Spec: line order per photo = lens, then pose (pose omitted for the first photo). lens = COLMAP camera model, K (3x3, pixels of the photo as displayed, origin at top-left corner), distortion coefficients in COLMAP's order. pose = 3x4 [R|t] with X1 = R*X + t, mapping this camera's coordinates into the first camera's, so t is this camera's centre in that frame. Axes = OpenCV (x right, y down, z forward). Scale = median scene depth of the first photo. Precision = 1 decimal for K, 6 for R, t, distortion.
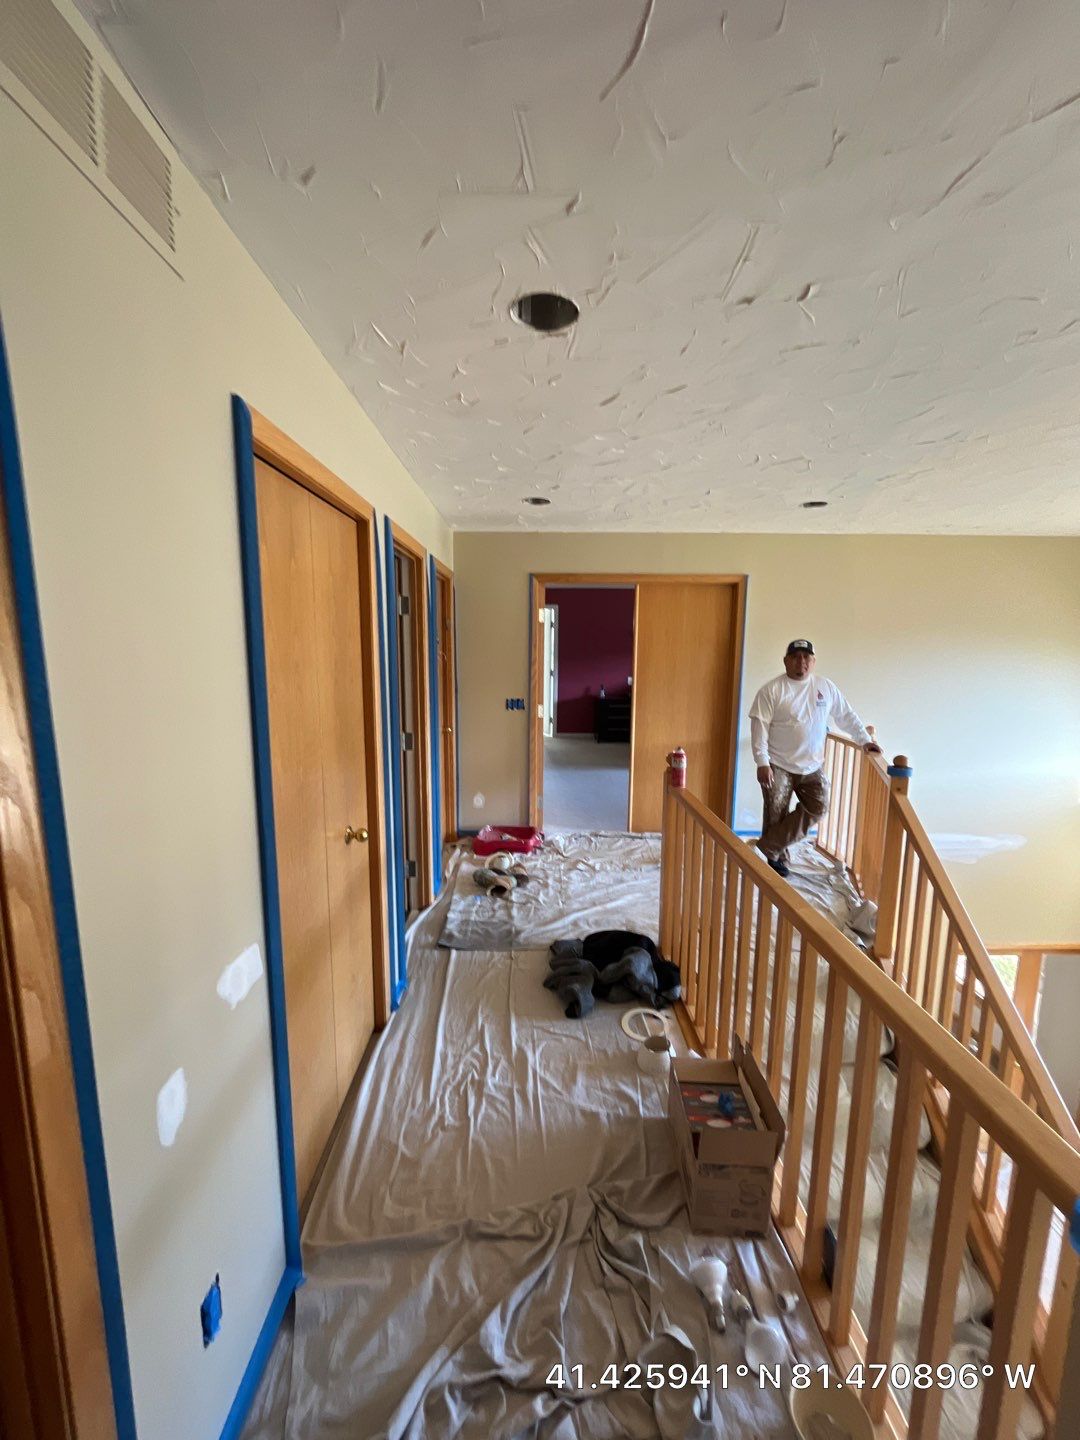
lens RADIAL K [[583.3, 0, 534.6], [0, 583.3, 723.0], [0, 0, 1]] dist [-0.003911, 0.000085]
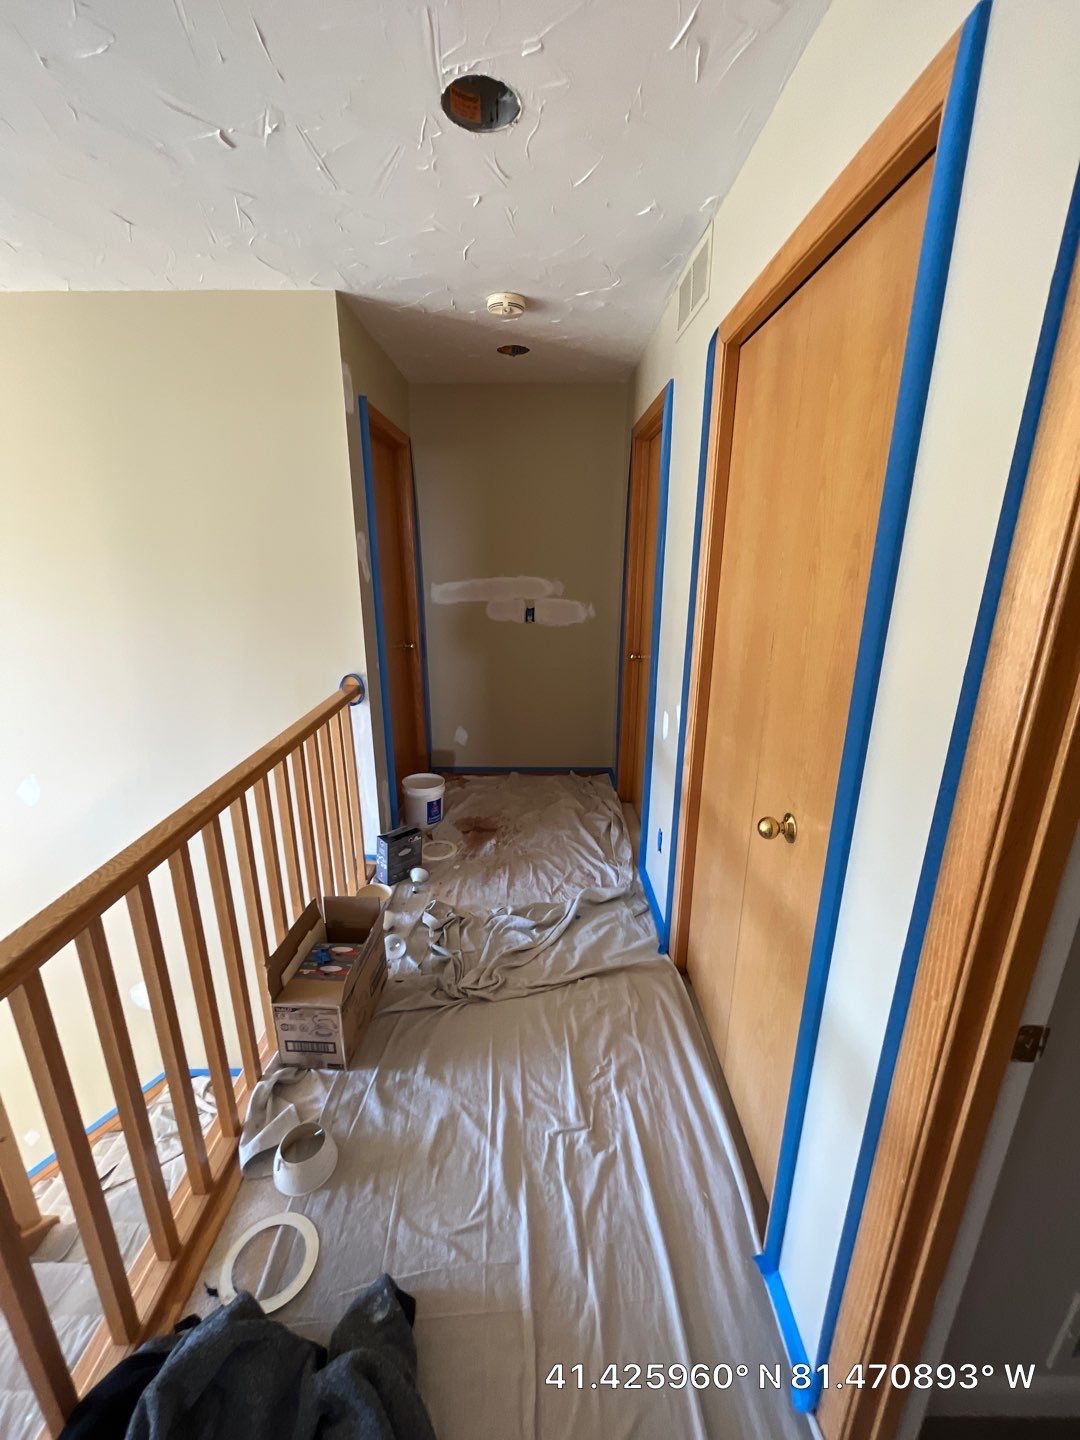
lens RADIAL K [[583.3, 0, 540.2], [0, 583.3, 717.7], [0, 0, 1]] dist [-0.003911, 0.000085]
pose [[-0.999976, -0.006822, -0.001092, -0.054422], [-0.006667, 0.911359, 0.411558, -0.162171], [-0.001812, 0.411556, -0.911383, 1.494838]]
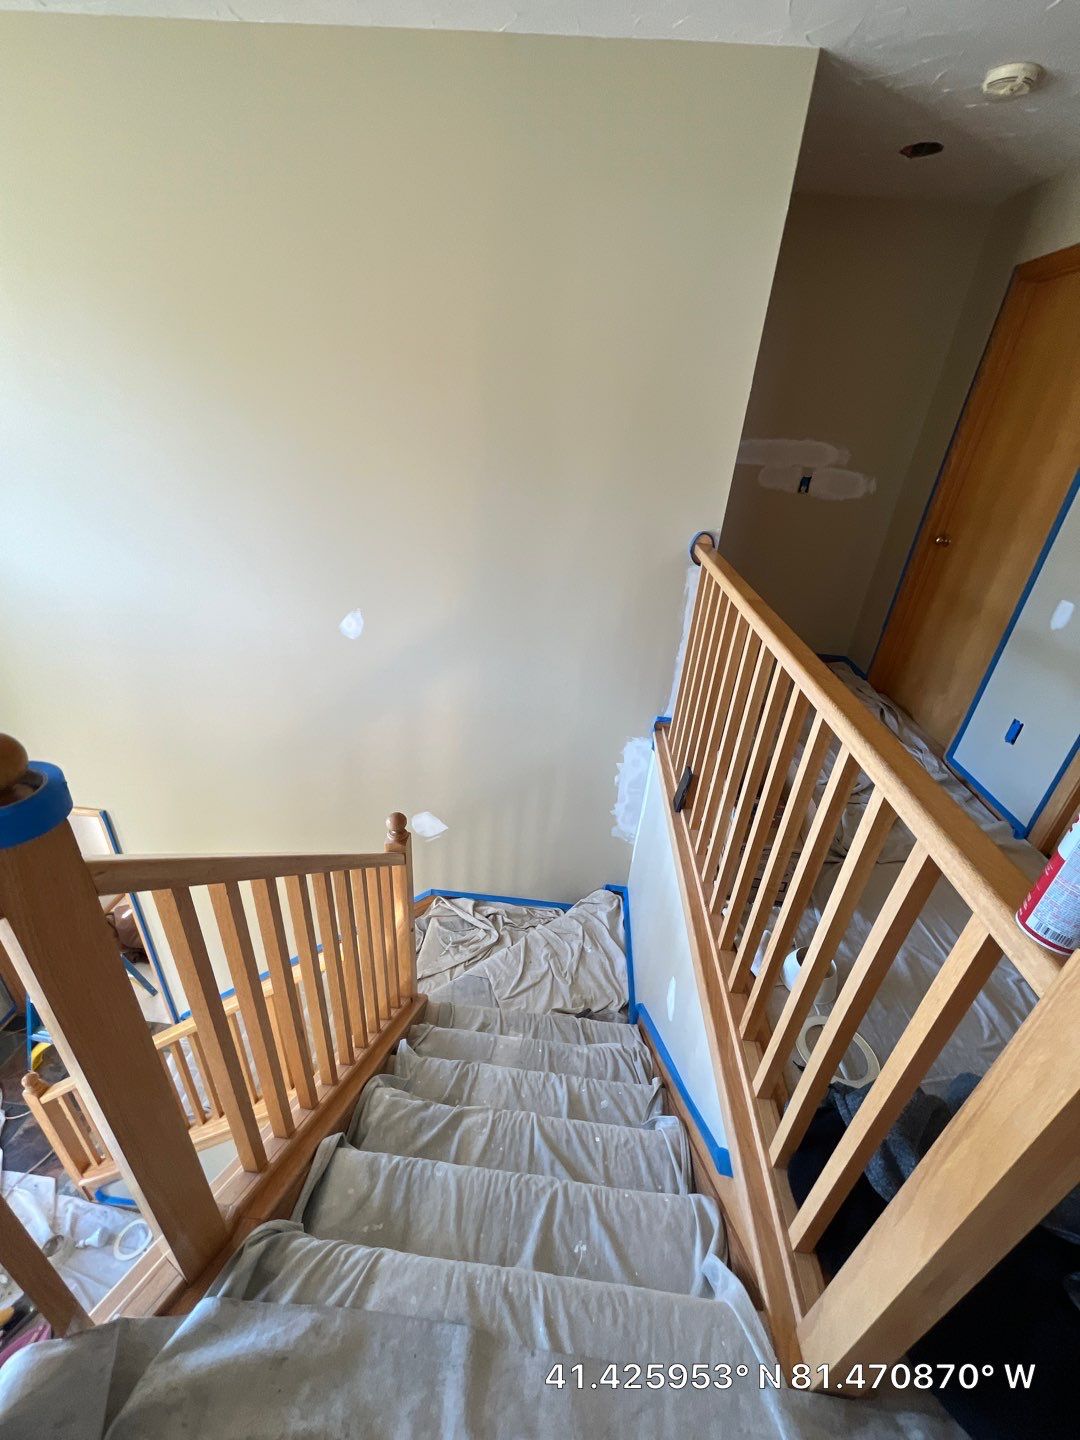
lens RADIAL K [[583.3, 0, 538.3], [0, 583.3, 717.5], [0, 0, 1]] dist [-0.003911, 0.000085]
pose [[-0.993468, -0.105426, 0.043674, 0.593284], [-0.060225, 0.809475, 0.584058, -0.101342], [-0.096928, 0.577613, -0.810536, 1.543139]]
